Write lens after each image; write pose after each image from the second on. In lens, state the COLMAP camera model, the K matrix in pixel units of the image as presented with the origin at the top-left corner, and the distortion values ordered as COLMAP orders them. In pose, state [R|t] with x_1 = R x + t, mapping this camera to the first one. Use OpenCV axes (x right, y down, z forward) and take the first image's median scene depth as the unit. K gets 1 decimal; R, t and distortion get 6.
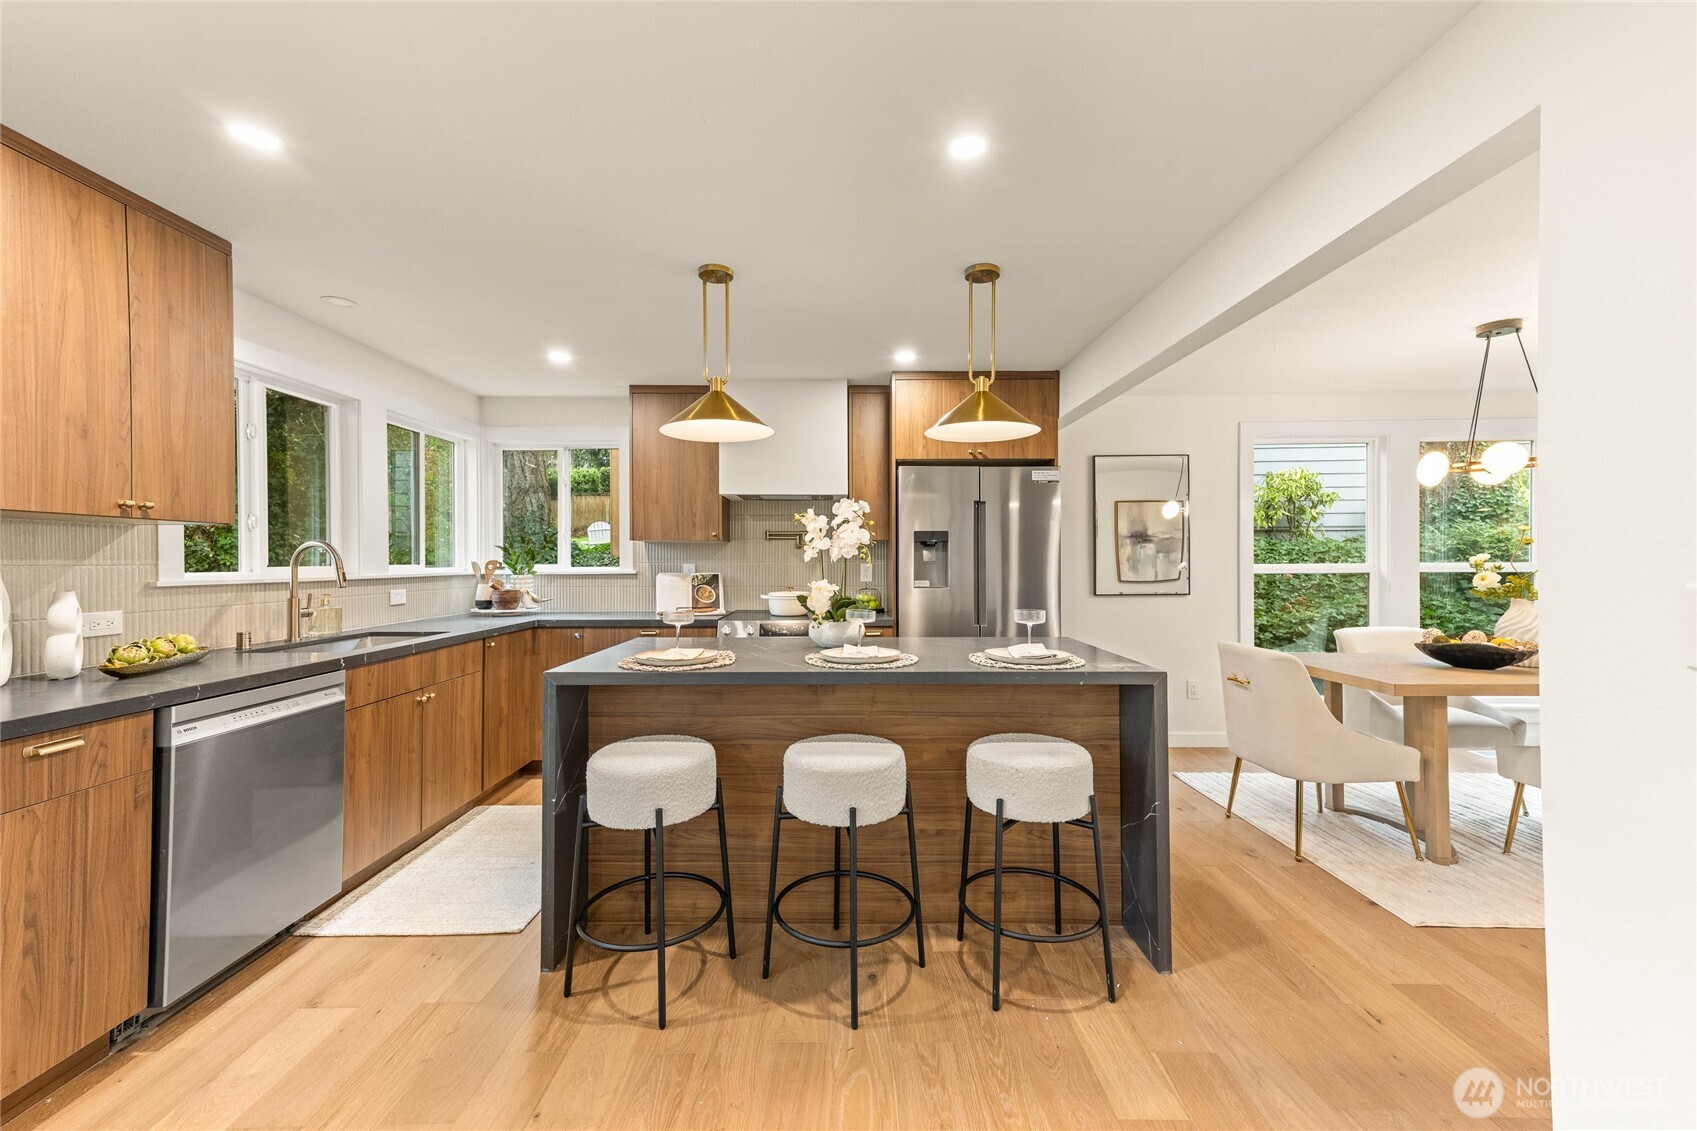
lens RADIAL K [[664.7, 0, 845.9], [0, 664.7, 560.0], [0, 0, 1]] dist [0.020980, 0.001336]
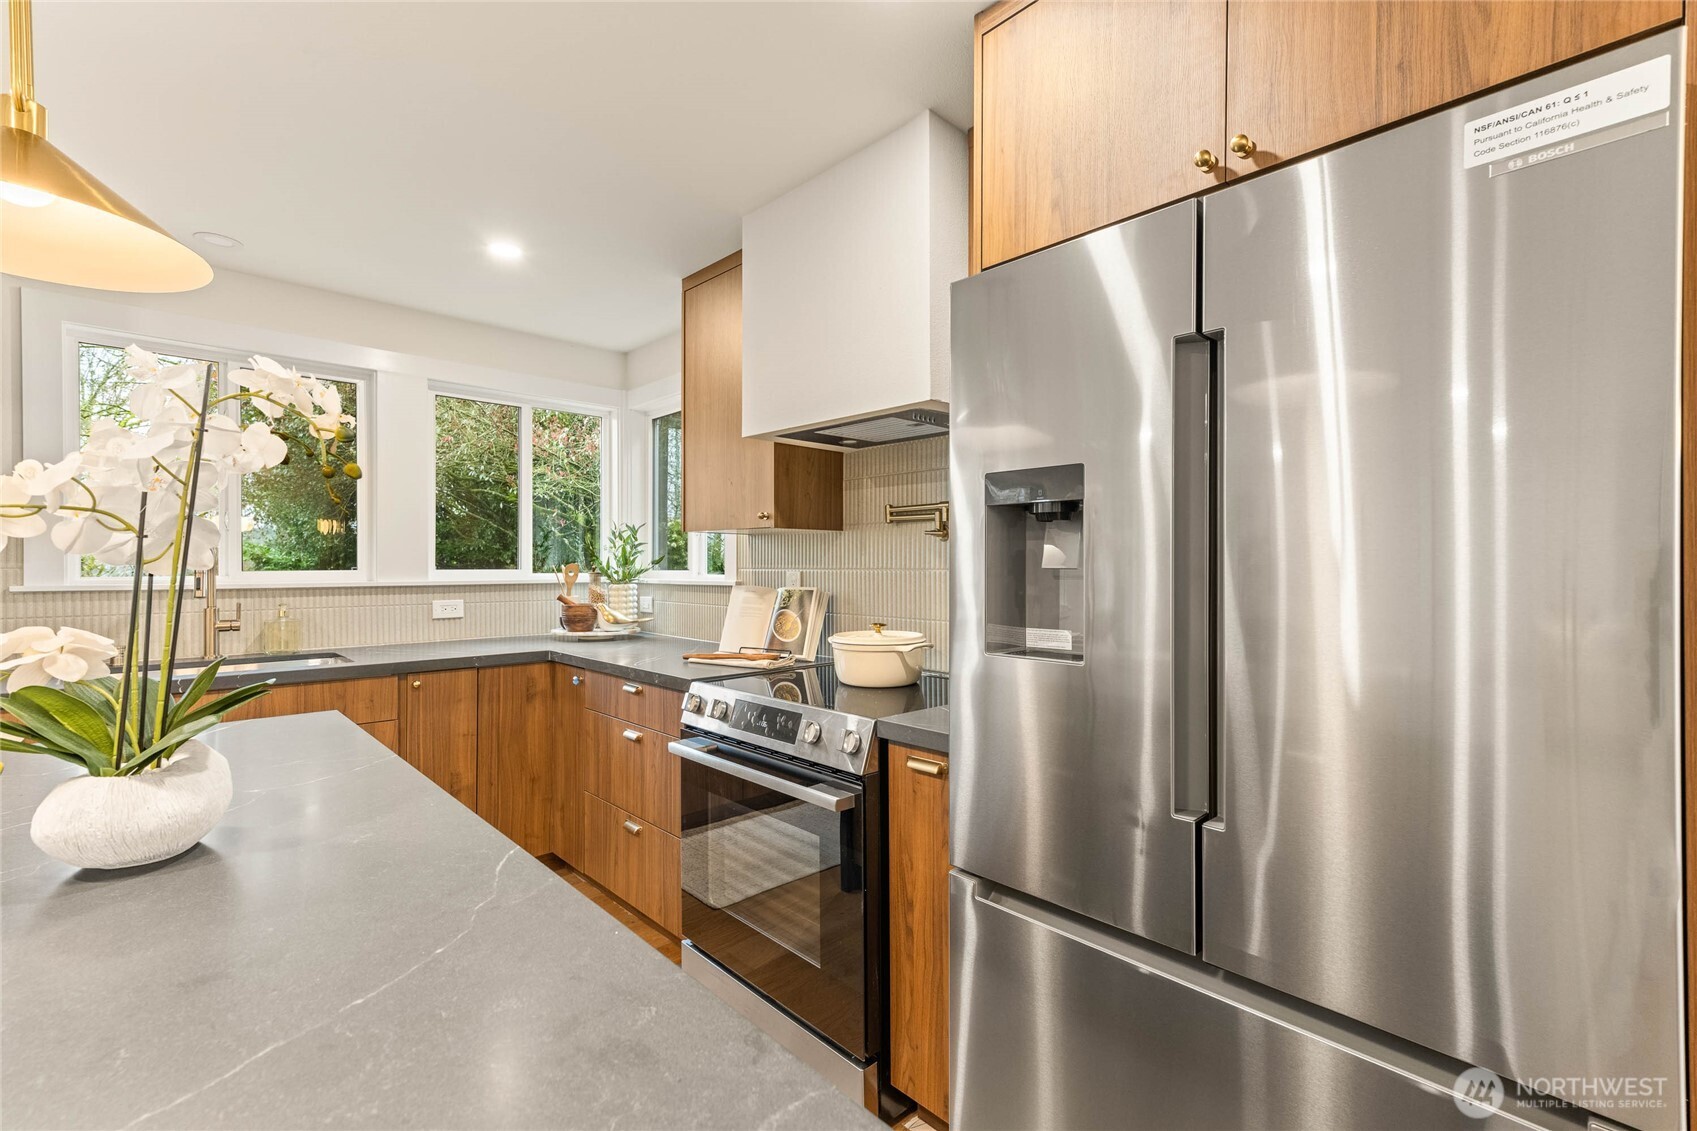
lens RADIAL K [[754.8, 0, 846.2], [0, 754.8, 565.1], [0, 0, 1]] dist [0.009478, 0.001129]
pose [[0.680679, 0.001548, -0.732581, 0.368349], [-0.000195, 0.999998, 0.001932, -0.000216], [0.732582, -0.001172, 0.680678, 0.806677]]
